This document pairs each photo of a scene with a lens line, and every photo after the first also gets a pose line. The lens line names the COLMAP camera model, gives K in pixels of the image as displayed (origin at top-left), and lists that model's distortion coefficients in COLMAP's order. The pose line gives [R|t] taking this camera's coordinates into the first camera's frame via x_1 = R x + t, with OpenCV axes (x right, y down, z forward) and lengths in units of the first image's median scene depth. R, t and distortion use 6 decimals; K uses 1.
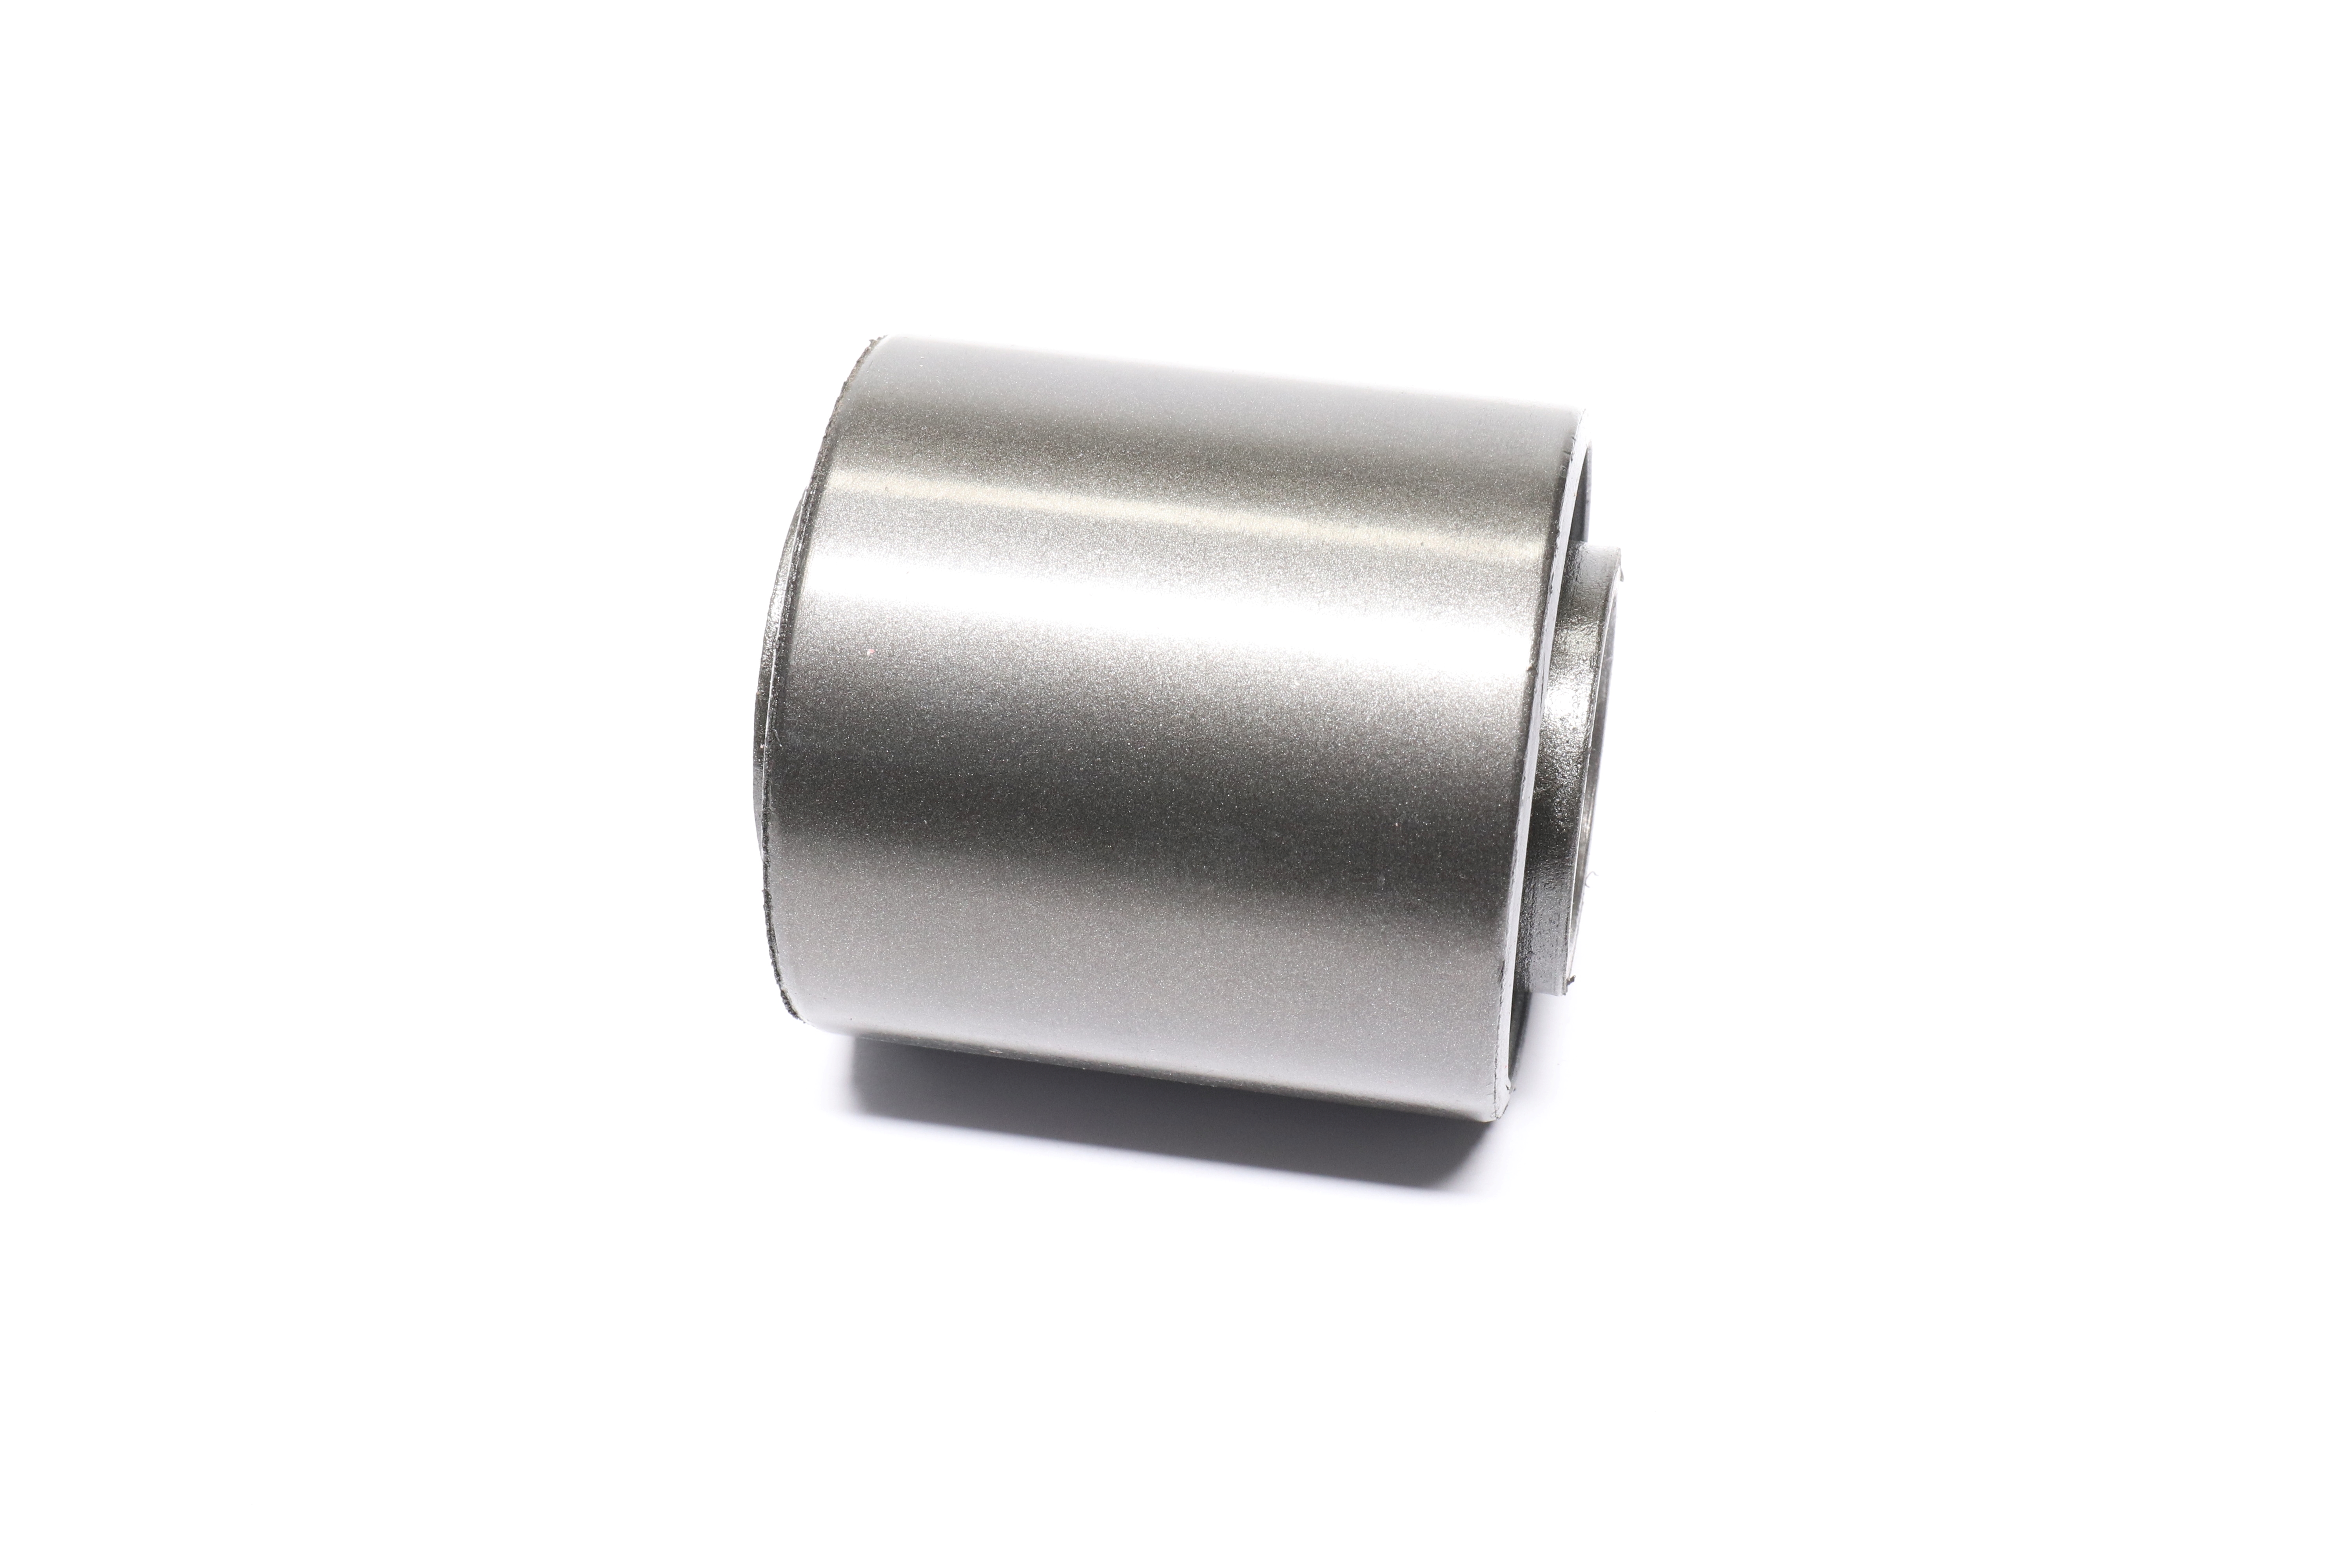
lens RADIAL K [[4256.5, 0, 1176.5], [0, 4256.5, 785.8], [0, 0, 1]] dist [-0.007005, 0.000000]
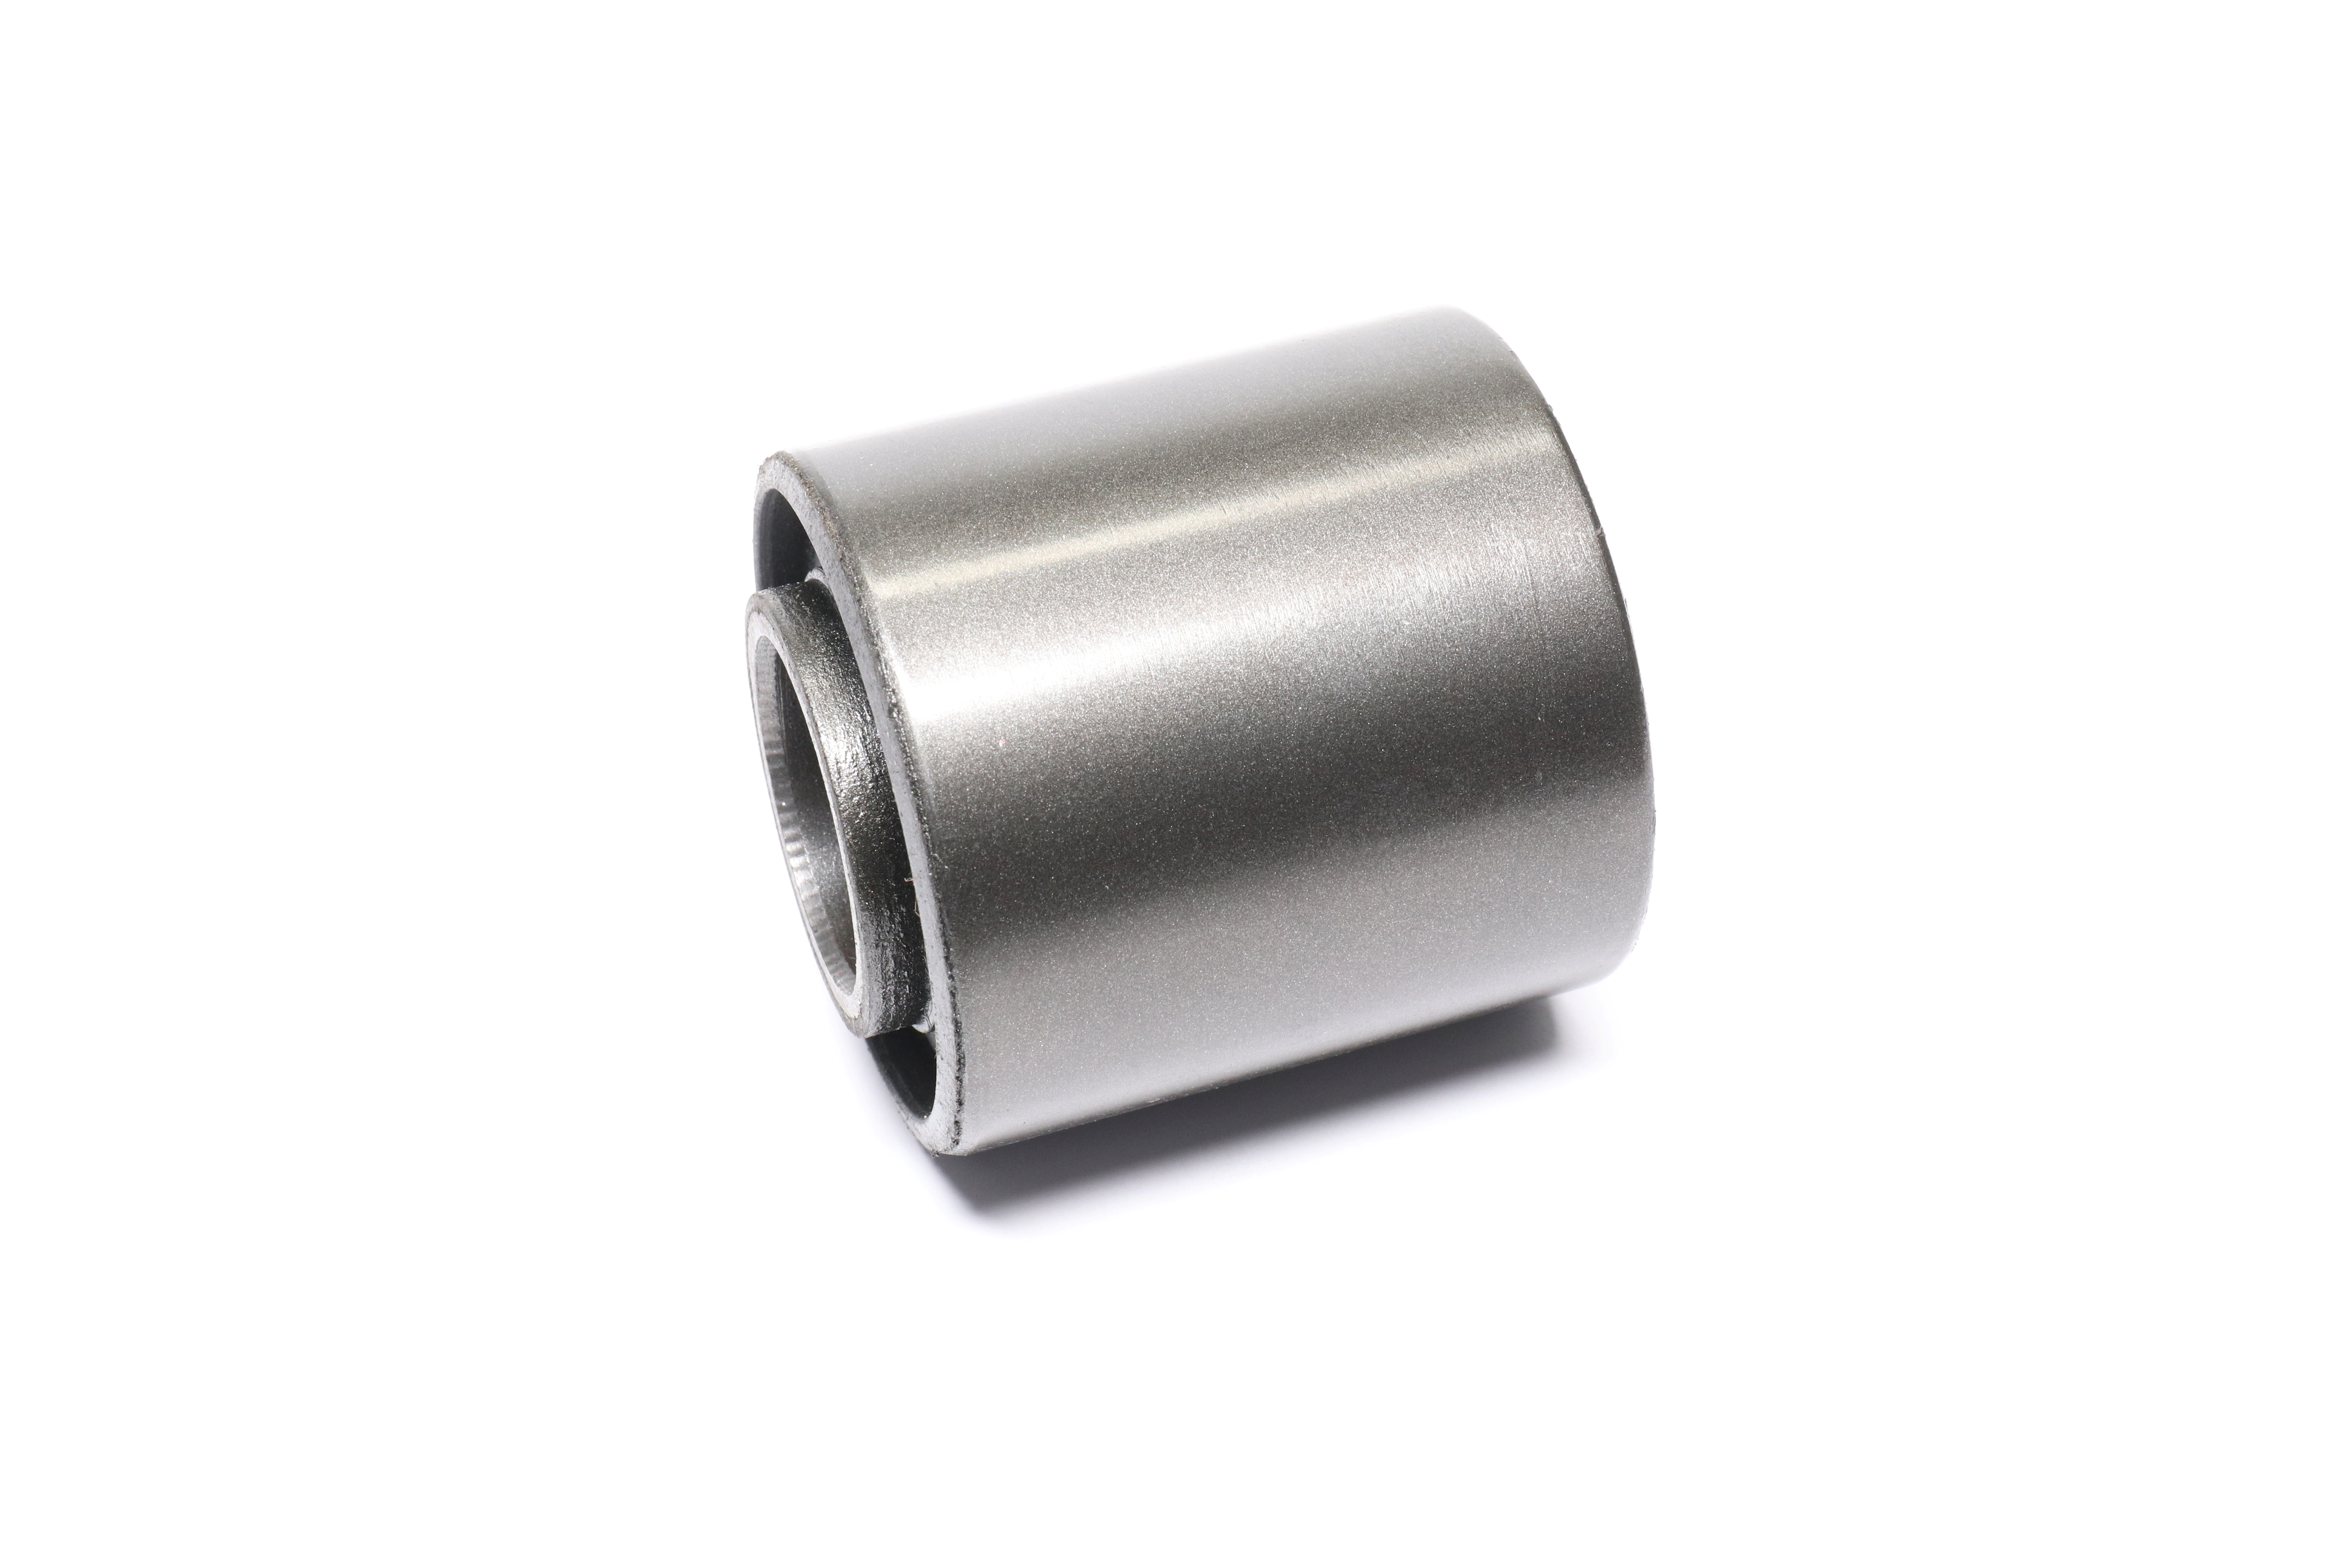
lens RADIAL K [[4256.5, 0, 1176.3], [0, 4256.5, 782.2], [0, 0, 1]] dist [-0.007005, 0.000000]
pose [[0.849061, -0.342823, 0.401956, -0.430079], [0.349974, 0.934953, 0.058149, -0.065313], [-0.395744, 0.091302, 0.913811, 0.094594]]
